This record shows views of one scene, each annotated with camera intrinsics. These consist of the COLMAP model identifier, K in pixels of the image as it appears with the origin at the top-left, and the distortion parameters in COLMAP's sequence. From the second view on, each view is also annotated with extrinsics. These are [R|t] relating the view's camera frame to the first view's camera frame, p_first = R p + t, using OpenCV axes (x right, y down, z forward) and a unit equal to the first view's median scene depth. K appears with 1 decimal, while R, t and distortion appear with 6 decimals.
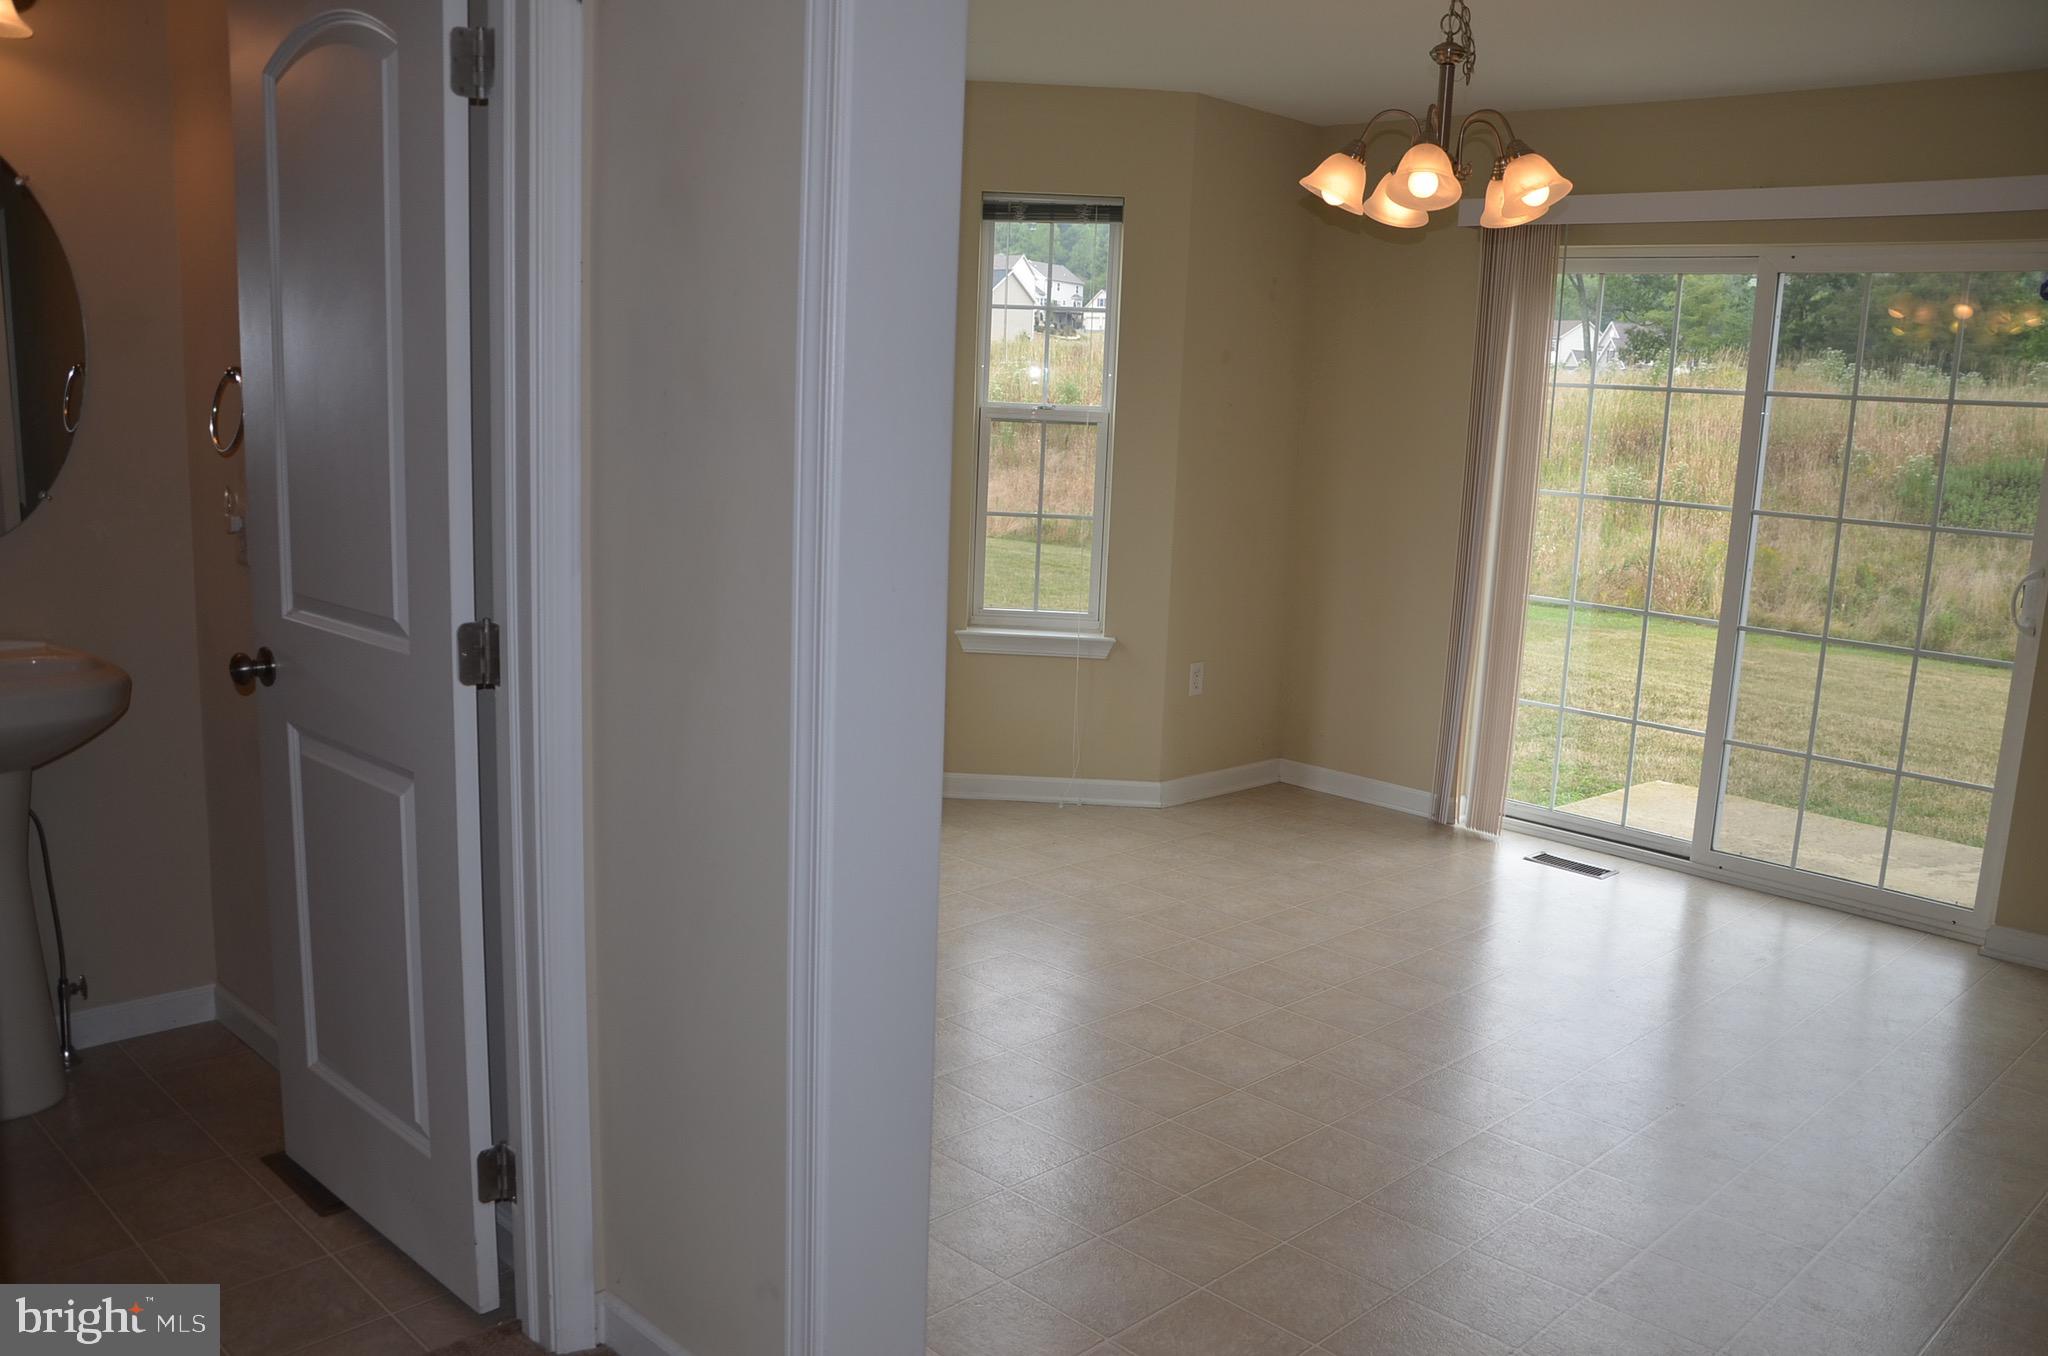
lens RADIAL K [[1640.4, 0, 1037.3], [0, 1640.4, 708.1], [0, 0, 1]] dist [-0.155687, 0.141904]
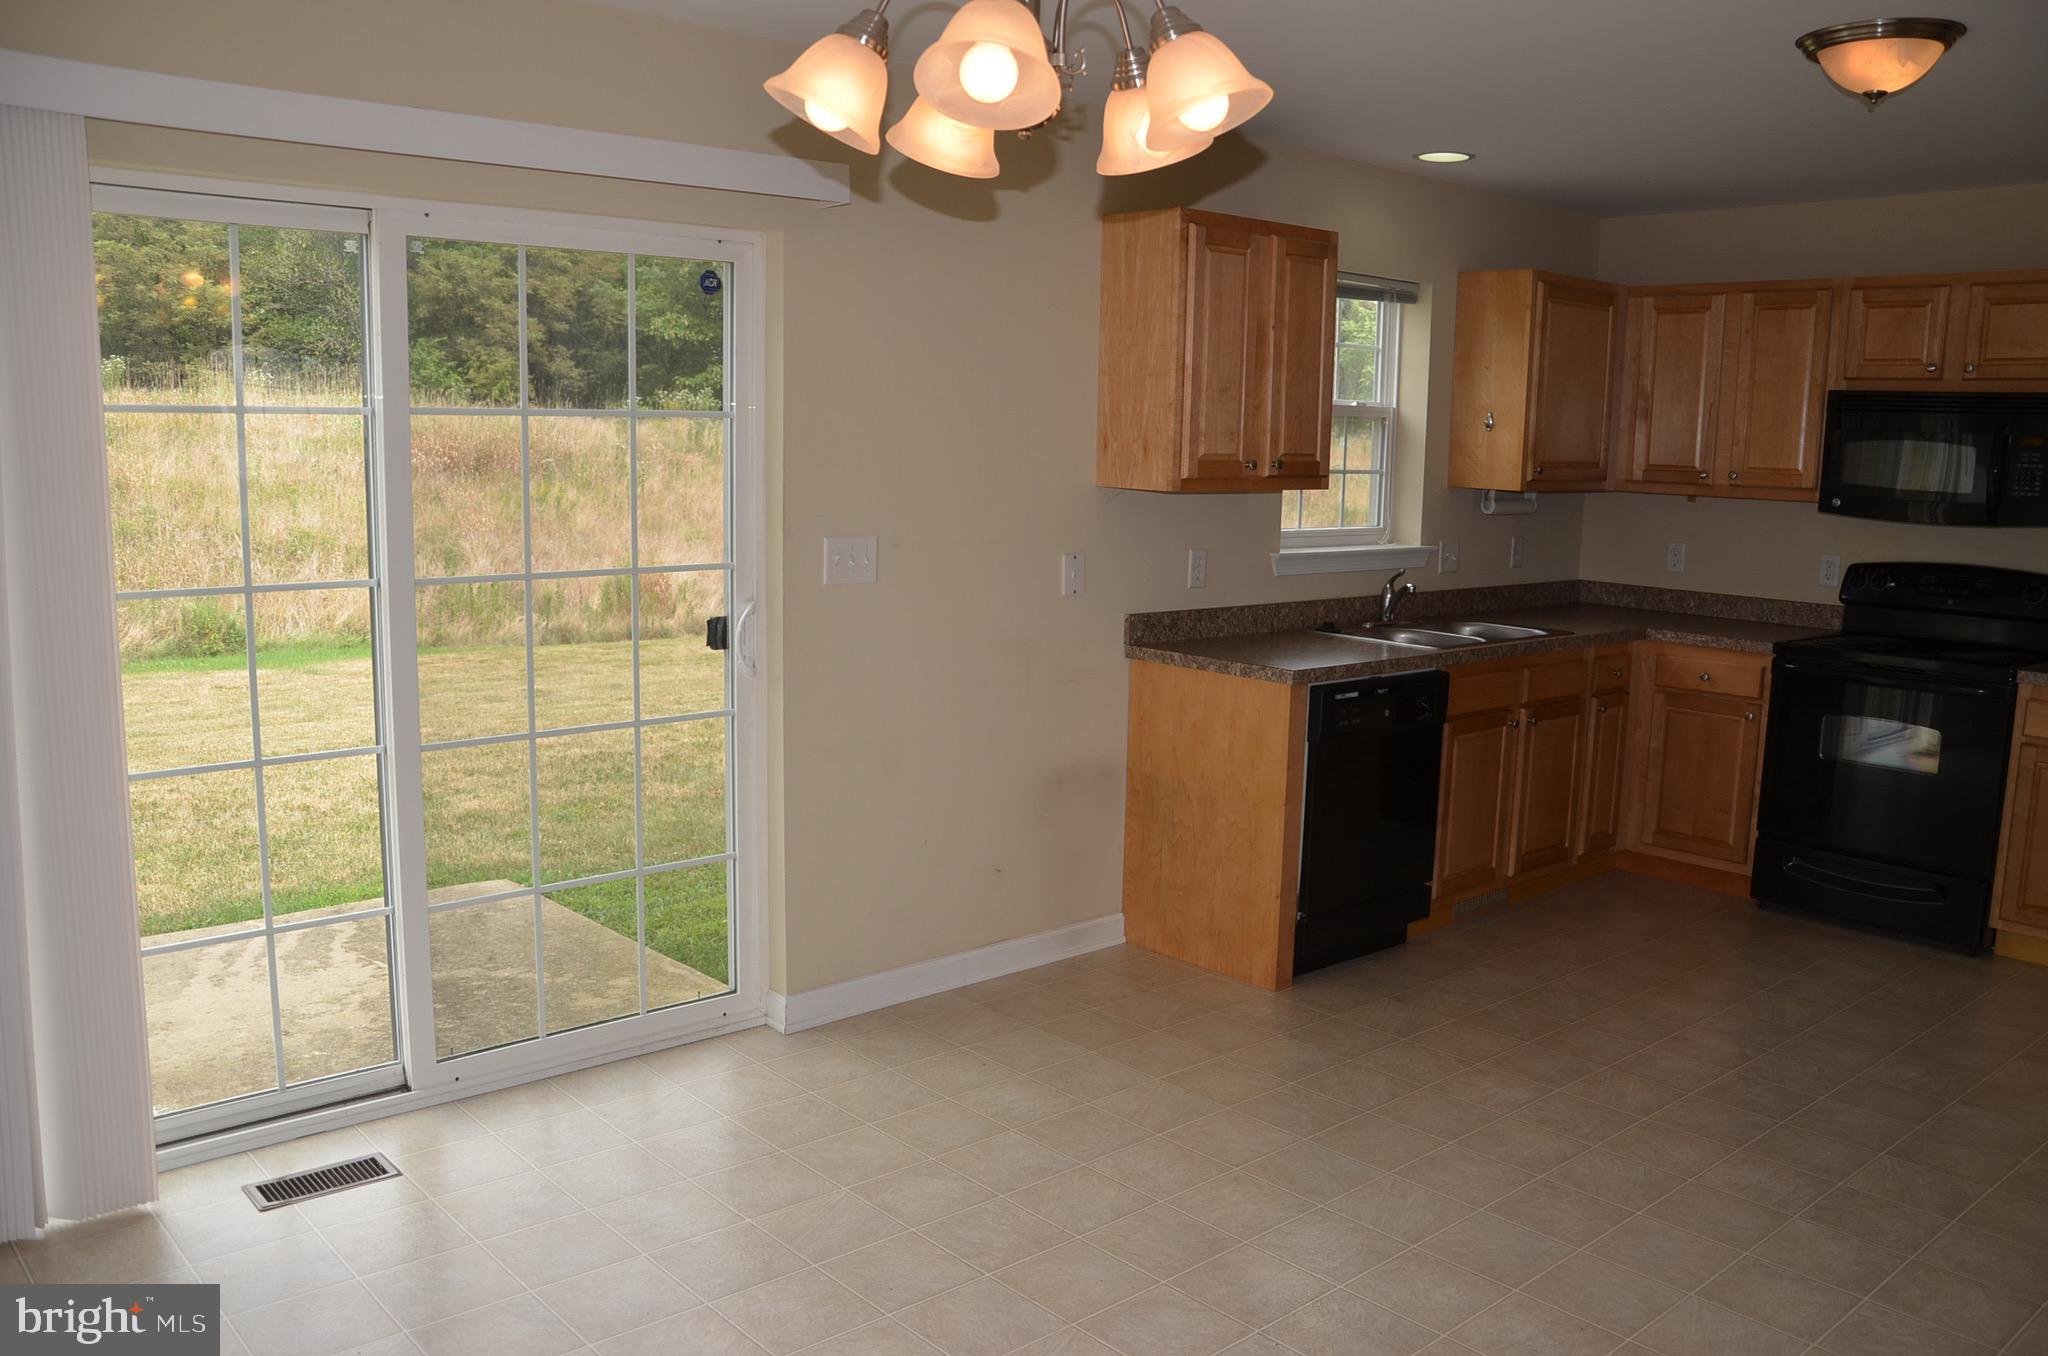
lens RADIAL K [[1644.0, 0, 1039.6], [0, 1644.0, 699.5], [0, 0, 1]] dist [-0.151859, 0.138214]
pose [[0.056605, -0.206491, 0.976810, -0.208465], [0.172141, 0.965745, 0.194176, -0.148955], [-0.983445, 0.157157, 0.090211, 0.620041]]
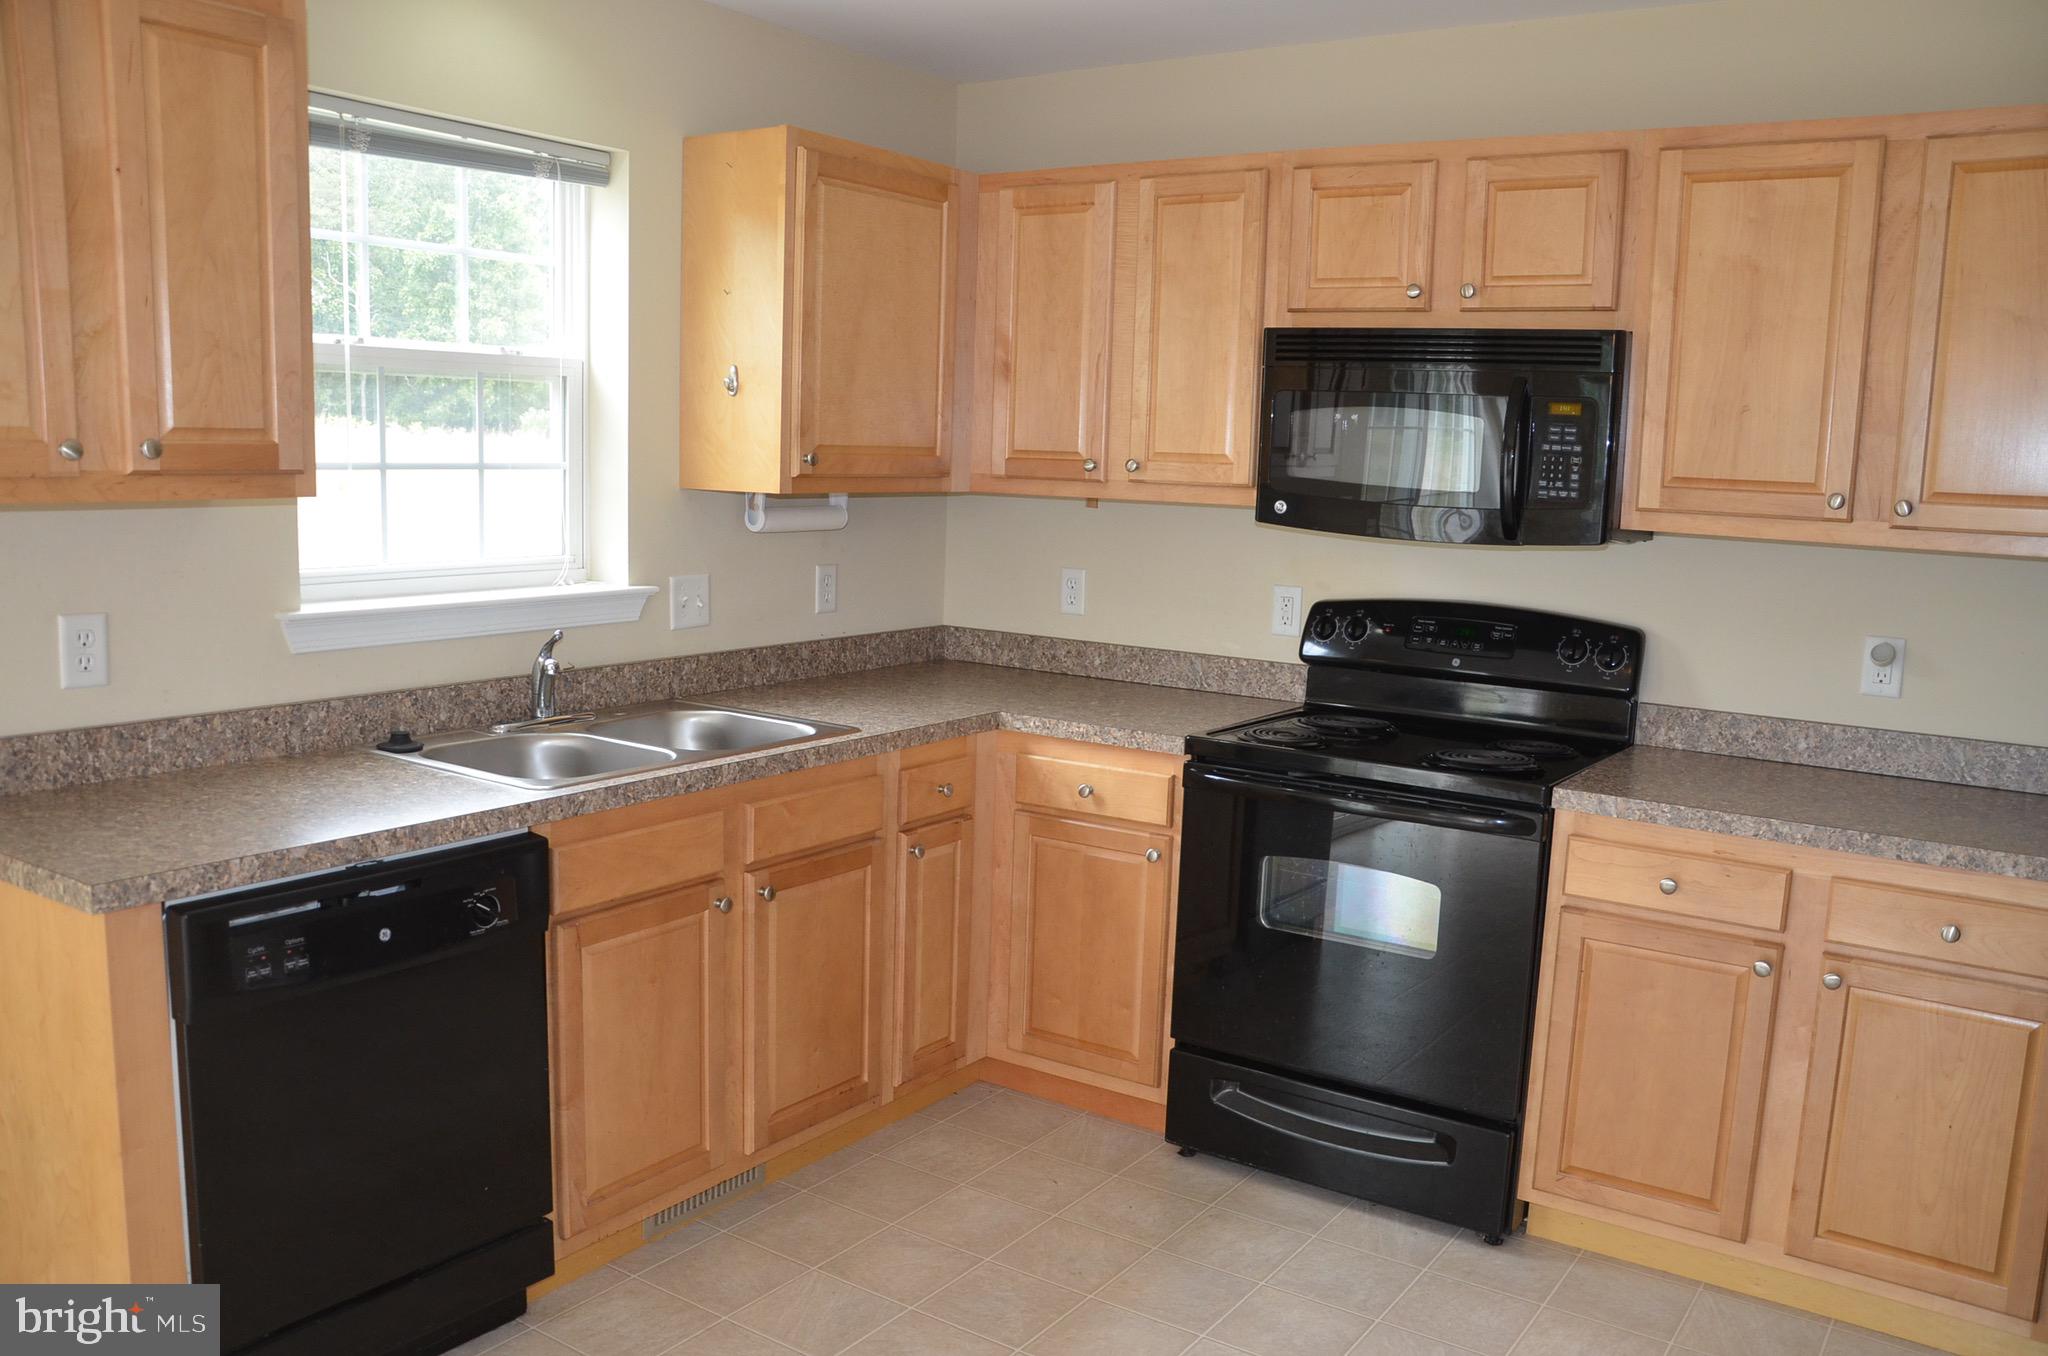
lens RADIAL K [[1640.4, 0, 1037.3], [0, 1640.4, 708.1], [0, 0, 1]] dist [-0.155687, 0.141904]
pose [[-0.183962, -0.206237, 0.961054, 0.204283], [0.148902, 0.960609, 0.234644, -0.077572], [-0.971589, 0.186269, -0.146006, 0.402472]]
